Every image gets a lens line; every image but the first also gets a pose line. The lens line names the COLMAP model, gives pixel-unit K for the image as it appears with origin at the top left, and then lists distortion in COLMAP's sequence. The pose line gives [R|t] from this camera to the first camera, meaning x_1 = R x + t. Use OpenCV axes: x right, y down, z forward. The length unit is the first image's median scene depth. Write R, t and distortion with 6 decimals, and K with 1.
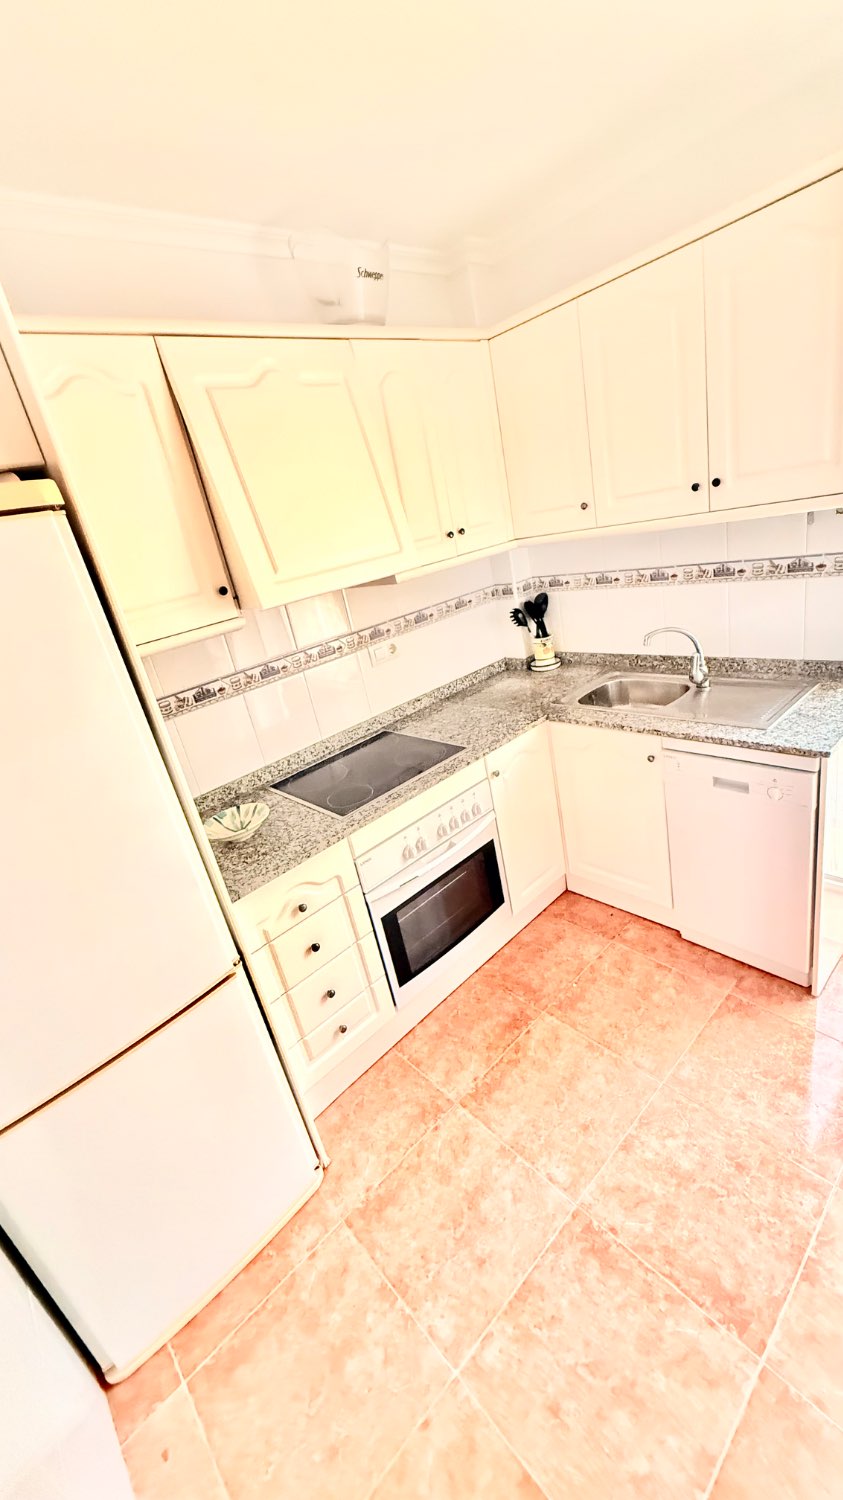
lens RADIAL K [[597.5, 0, 421.1], [0, 597.5, 745.5], [0, 0, 1]] dist [0.002489, -0.000440]
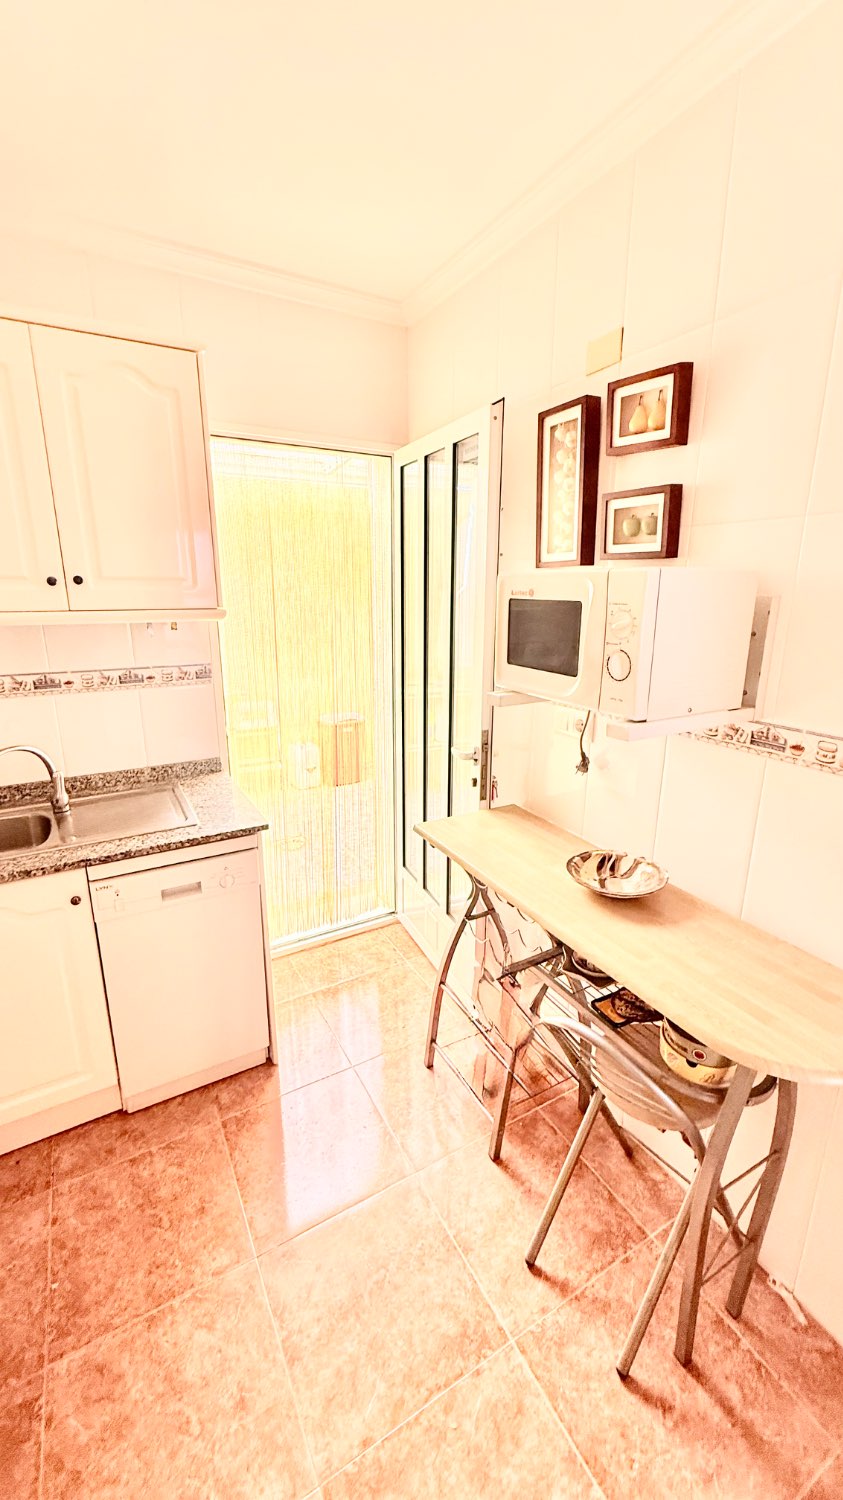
lens RADIAL K [[597.5, 0, 425.2], [0, 597.5, 744.8], [0, 0, 1]] dist [0.002489, -0.000440]
pose [[0.212034, -0.056455, 0.975630, -0.292551], [0.310506, 0.950489, -0.012482, -0.021249], [-0.926622, 0.305586, 0.219065, 0.366845]]
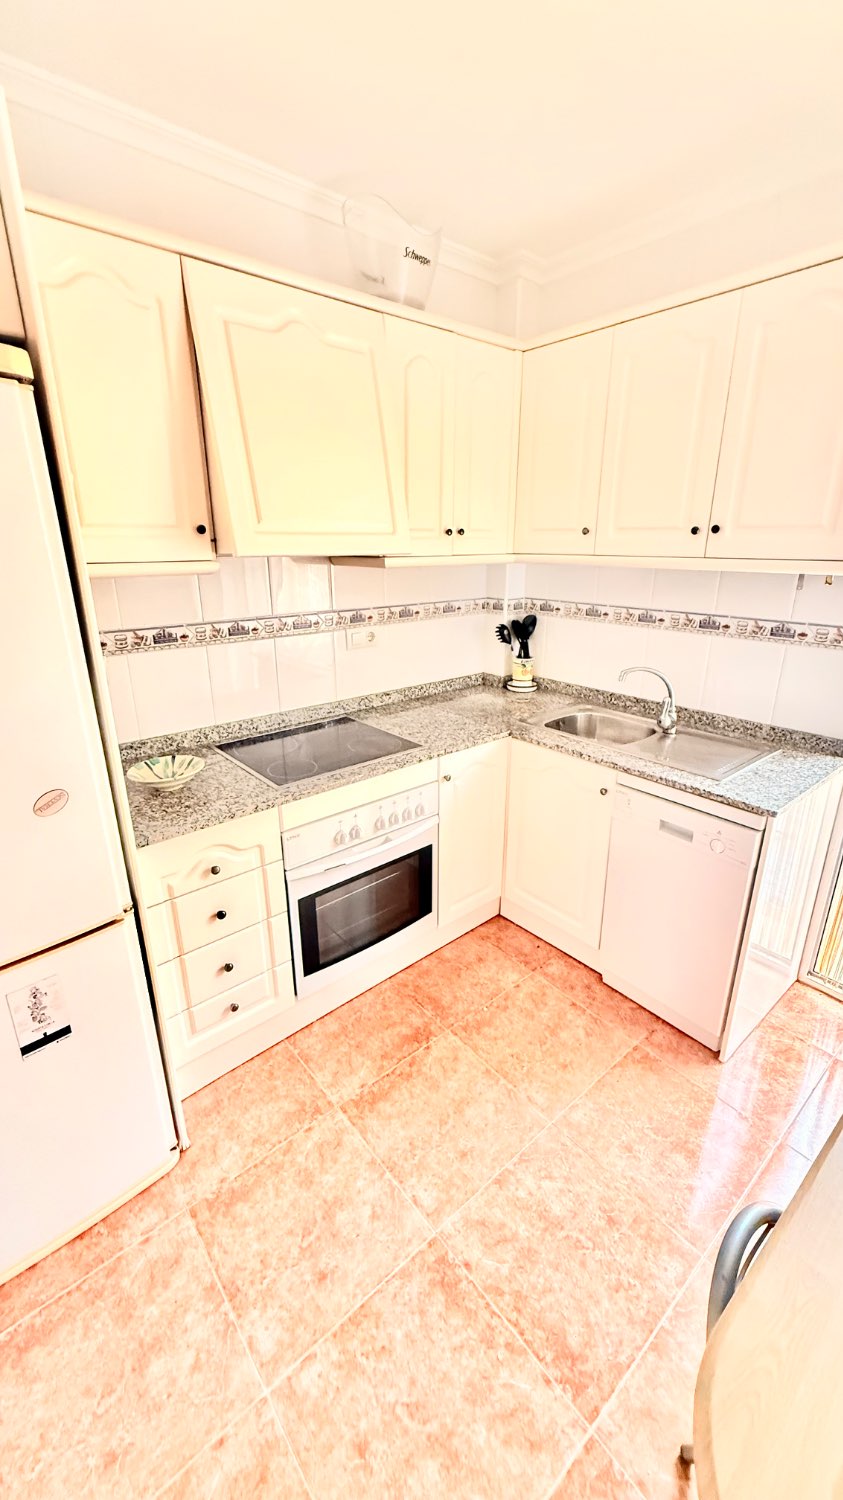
lens RADIAL K [[597.5, 0, 420.1], [0, 597.5, 744.5], [0, 0, 1]] dist [0.002489, -0.000440]
pose [[0.980397, 0.194204, 0.033277, 0.044454], [-0.192987, 0.980520, -0.036565, 0.043402], [-0.039730, 0.029426, 0.998777, 0.030900]]
